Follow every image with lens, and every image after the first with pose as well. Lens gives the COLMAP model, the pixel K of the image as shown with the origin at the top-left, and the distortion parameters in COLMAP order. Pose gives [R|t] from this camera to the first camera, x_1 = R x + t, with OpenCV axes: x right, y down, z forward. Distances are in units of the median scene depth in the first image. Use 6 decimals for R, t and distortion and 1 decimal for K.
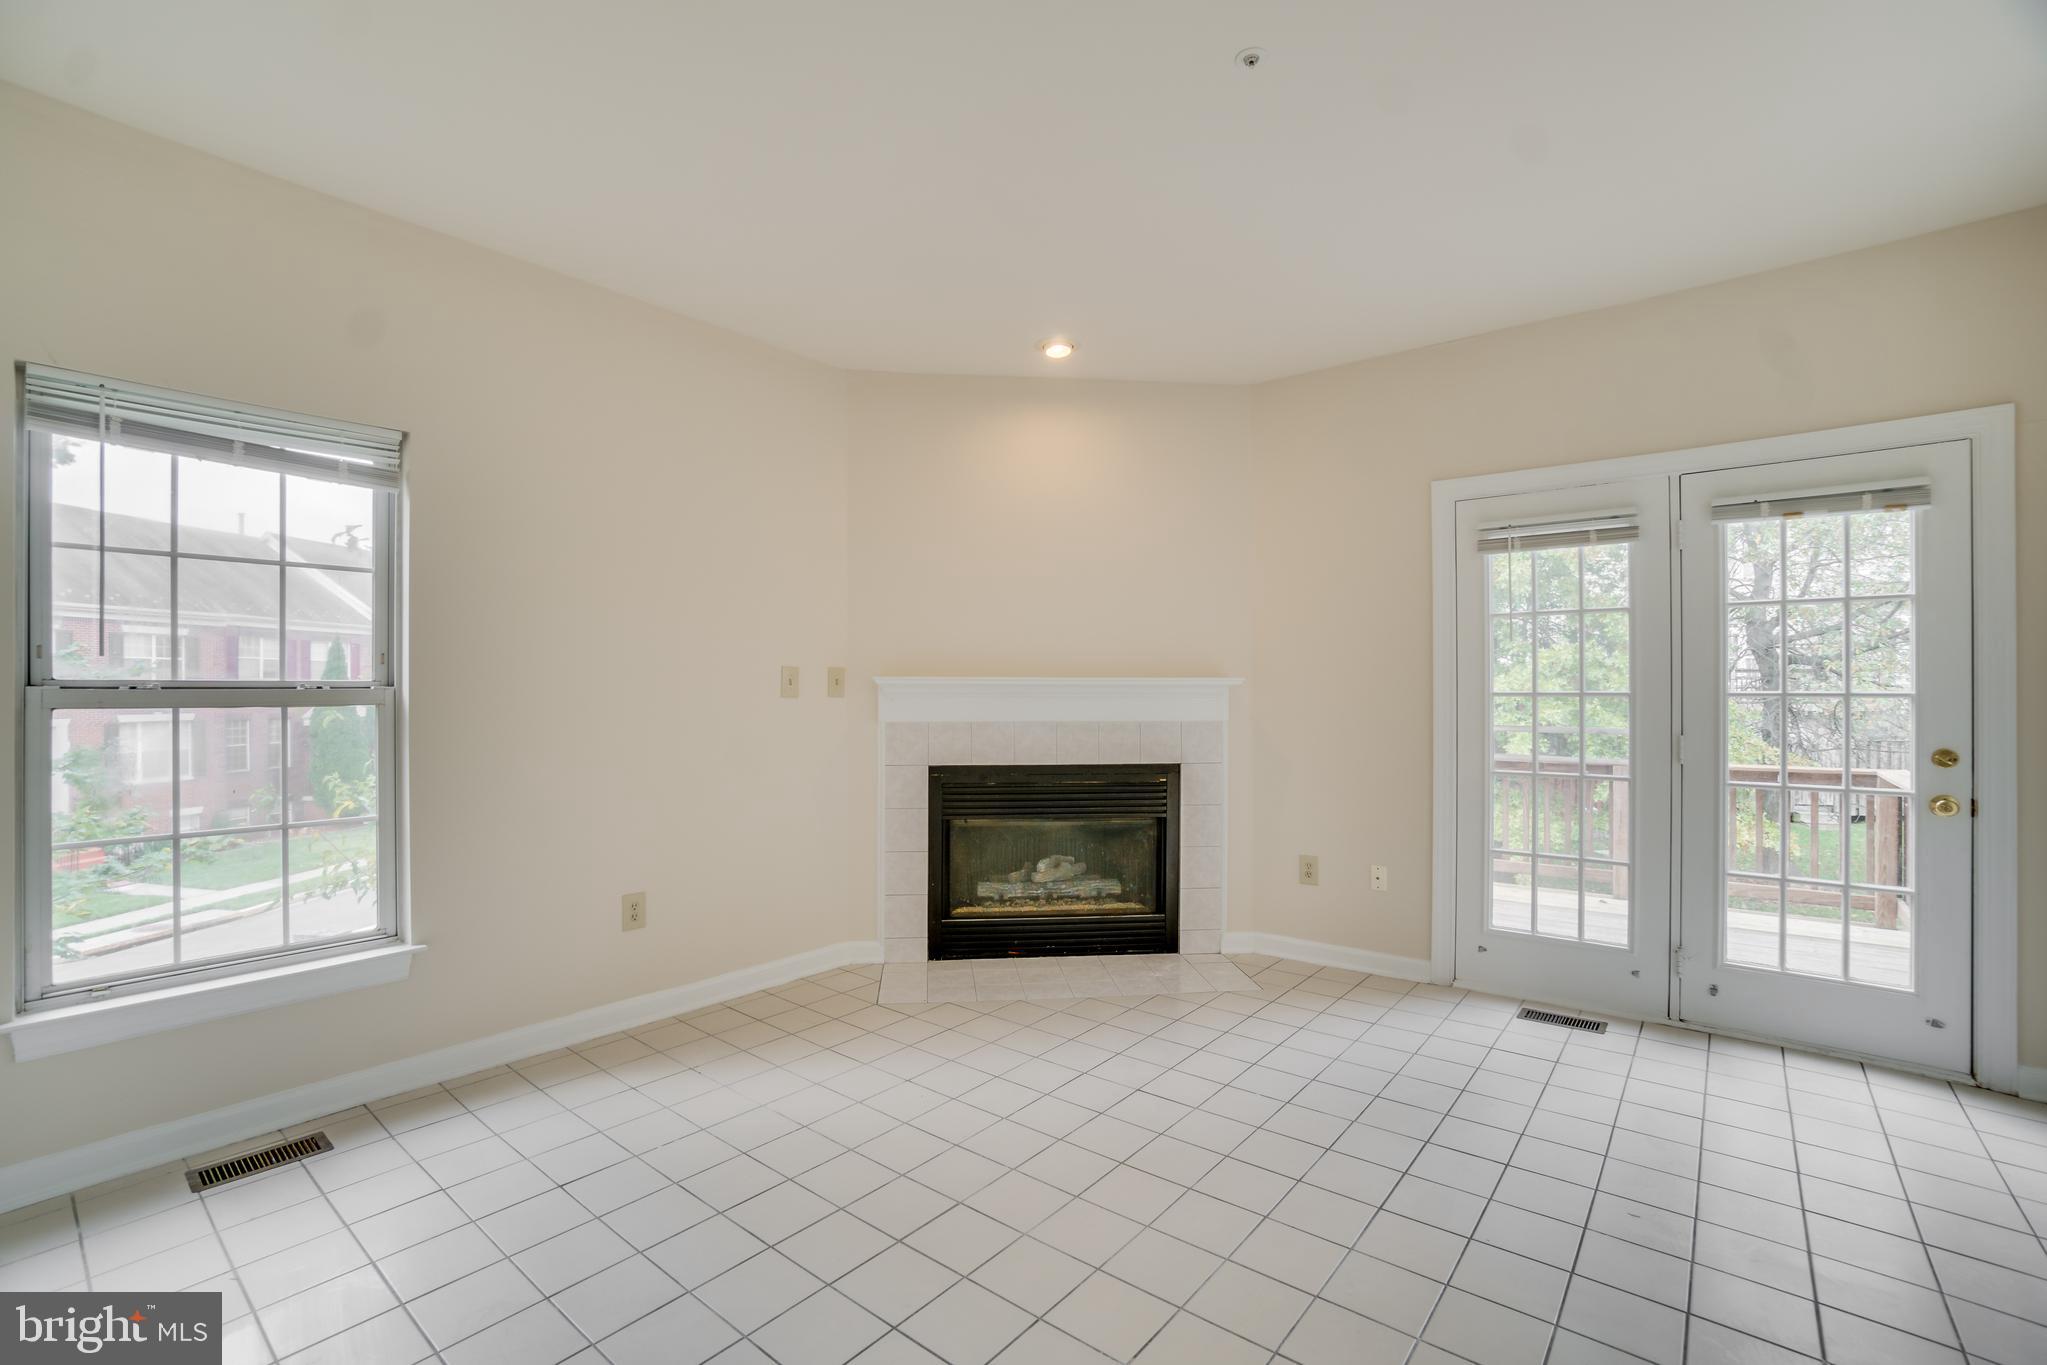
lens RADIAL K [[899.0, 0, 1018.2], [0, 899.0, 689.3], [0, 0, 1]] dist [-0.065628, 0.023808]
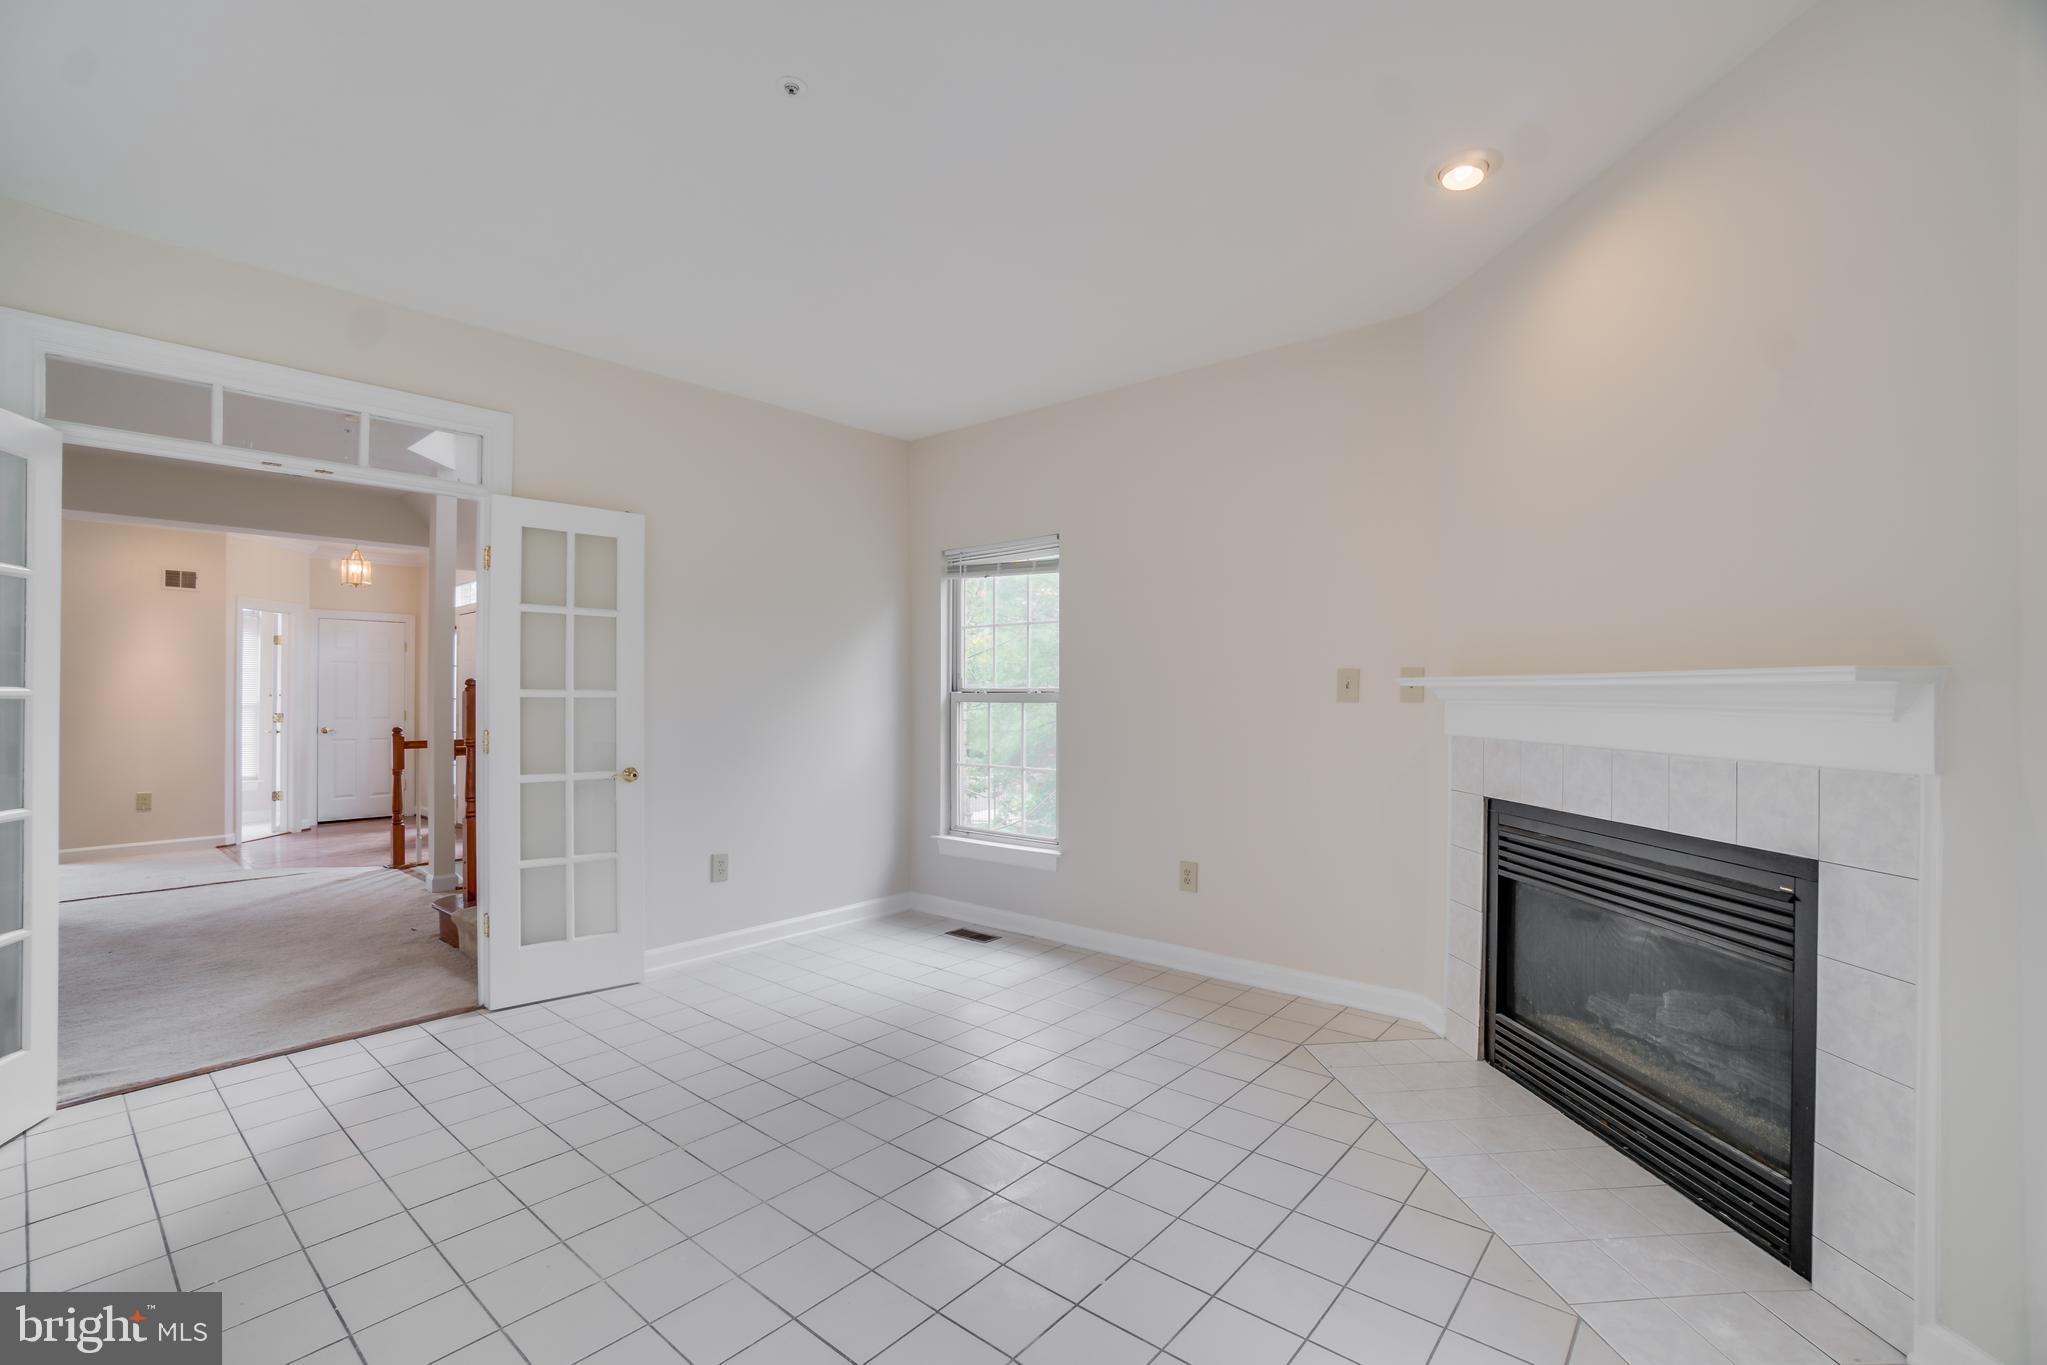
lens RADIAL K [[899.0, 0, 1018.2], [0, 899.0, 689.3], [0, 0, 1]] dist [-0.065628, 0.023808]
pose [[-0.013989, -0.003799, -0.999895, 0.781068], [-0.000021, 0.999993, -0.003799, -0.000581], [0.999902, -0.000033, -0.013989, 0.772173]]
